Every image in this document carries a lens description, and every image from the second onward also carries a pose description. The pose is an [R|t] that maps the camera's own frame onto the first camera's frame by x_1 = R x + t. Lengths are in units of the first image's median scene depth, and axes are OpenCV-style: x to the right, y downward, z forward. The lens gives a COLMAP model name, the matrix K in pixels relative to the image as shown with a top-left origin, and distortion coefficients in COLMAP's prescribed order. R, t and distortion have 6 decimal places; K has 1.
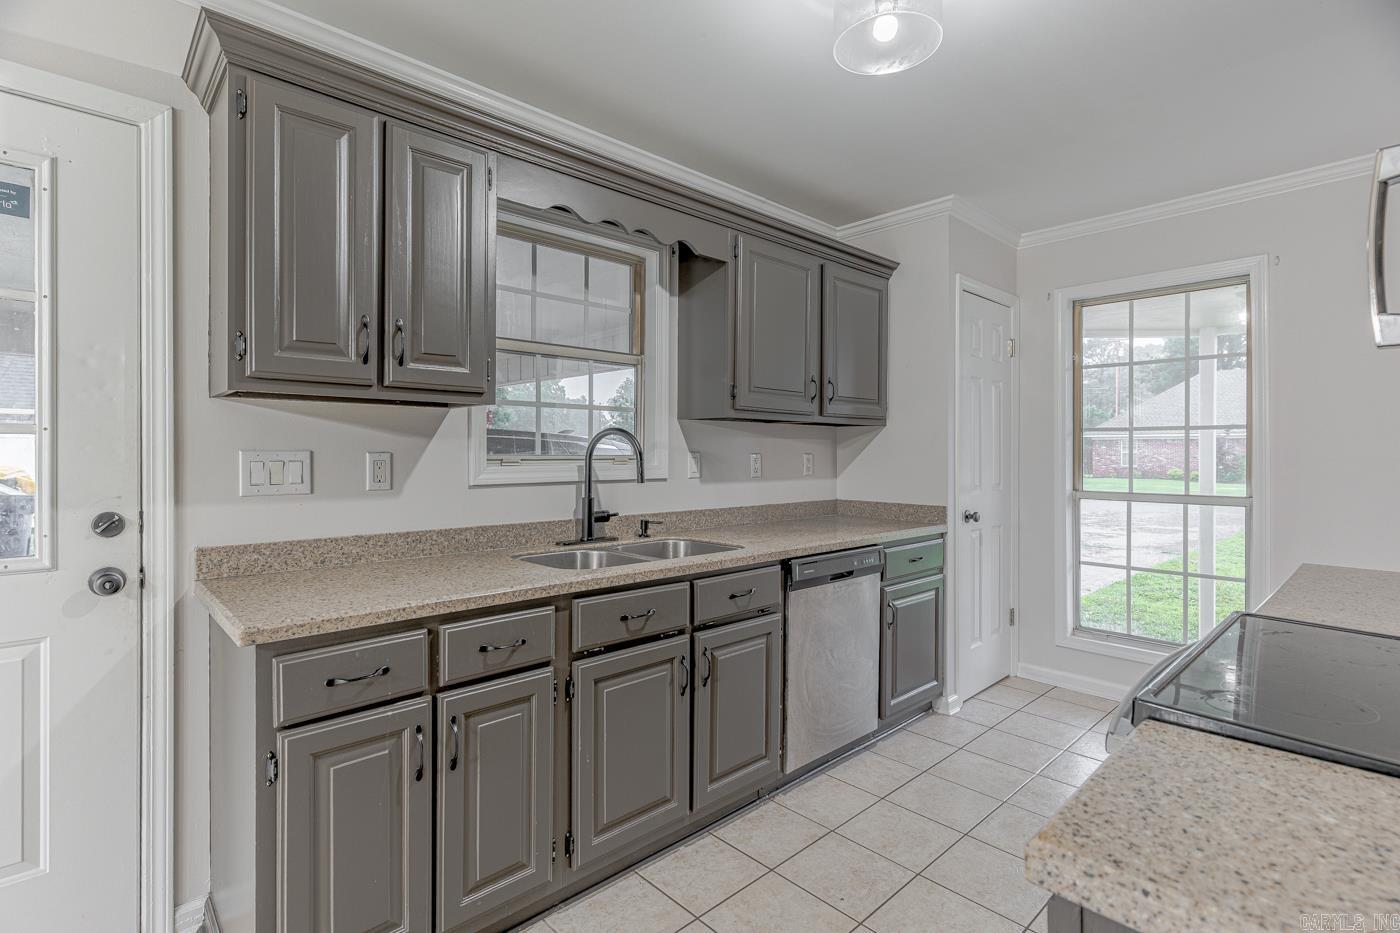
lens RADIAL K [[669.5, 0, 694.6], [0, 669.5, 451.8], [0, 0, 1]] dist [0.000794, 0.000186]
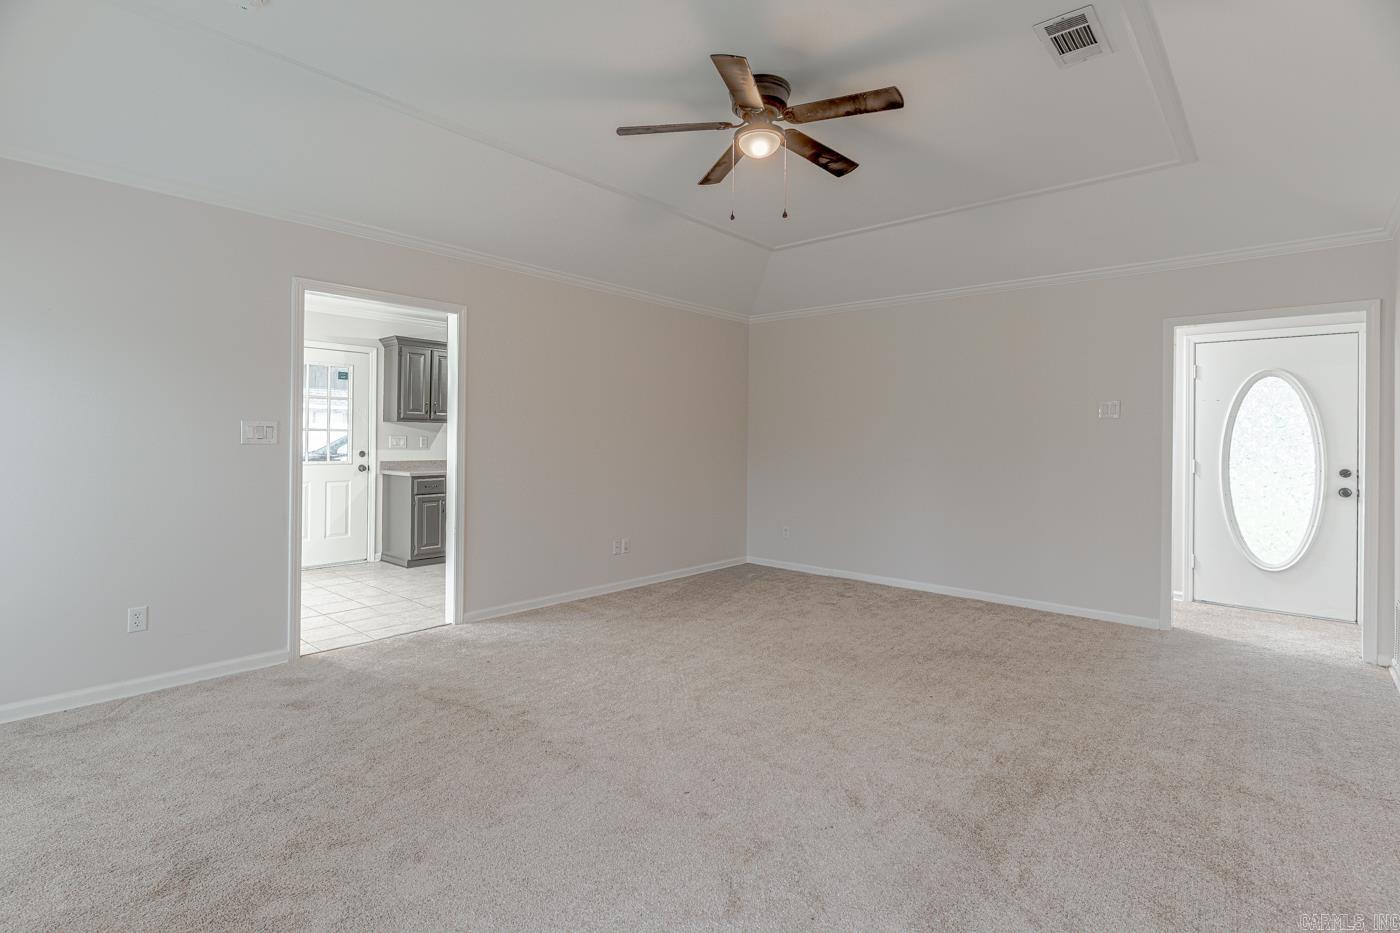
lens RADIAL K [[671.0, 0, 695.5], [0, 671.0, 441.4], [0, 0, 1]] dist [0.001443, 0.000360]
pose [[0.995585, 0.007863, 0.093530, 0.481793], [-0.007803, 0.999969, -0.001006, 0.014493], [-0.093535, 0.000271, 0.995616, -2.083984]]
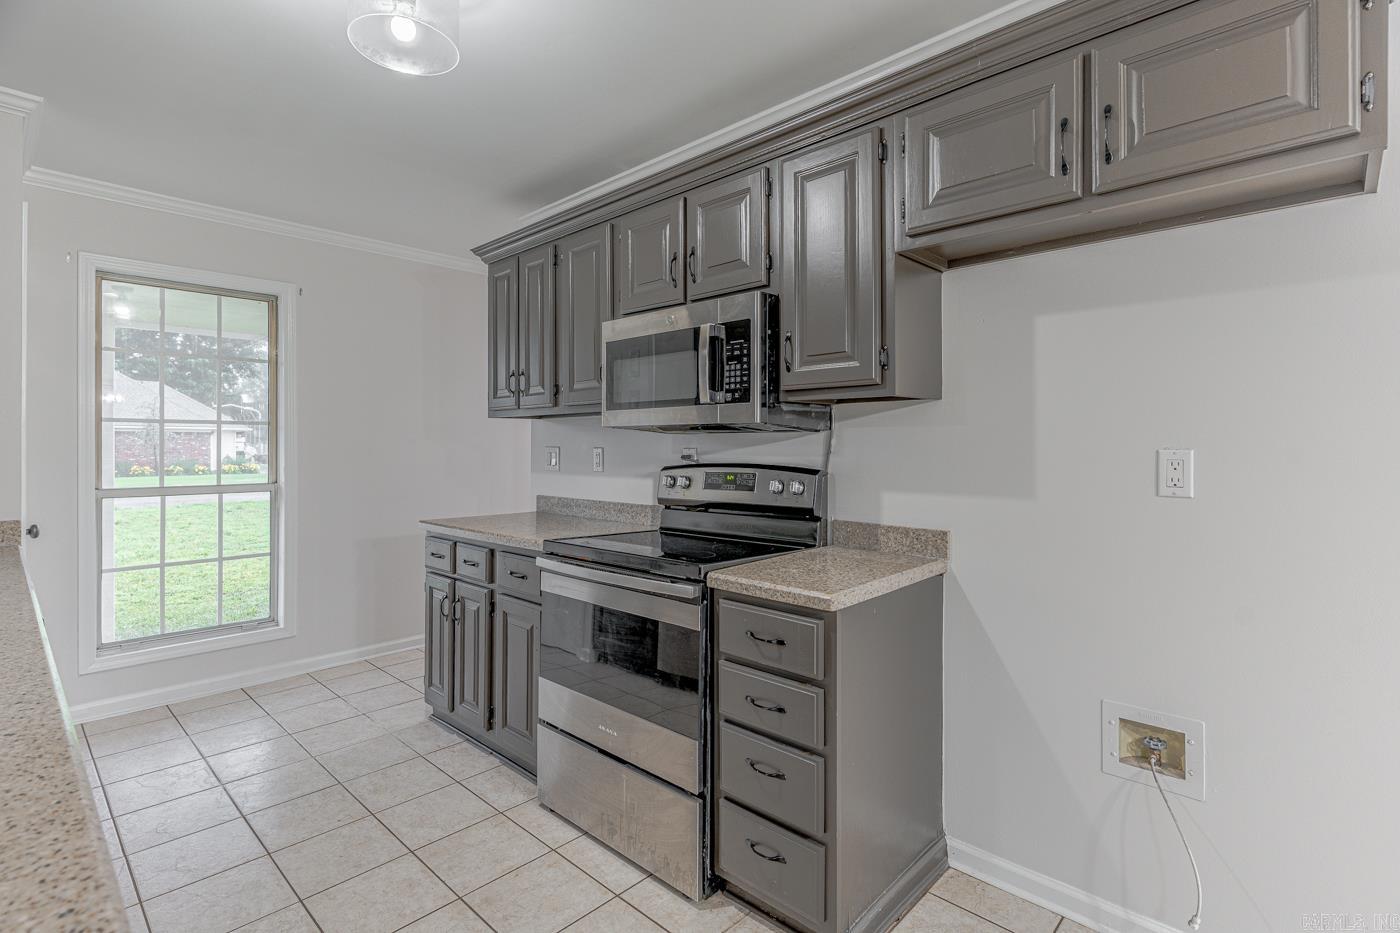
lens RADIAL K [[671.0, 0, 695.5], [0, 671.0, 441.4], [0, 0, 1]] dist [0.001443, 0.000360]
pose [[-0.058692, 0.005354, 0.998262, -0.501507], [-0.000817, 0.999985, -0.005411, -0.000215], [-0.998276, -0.001133, -0.058687, 0.406180]]
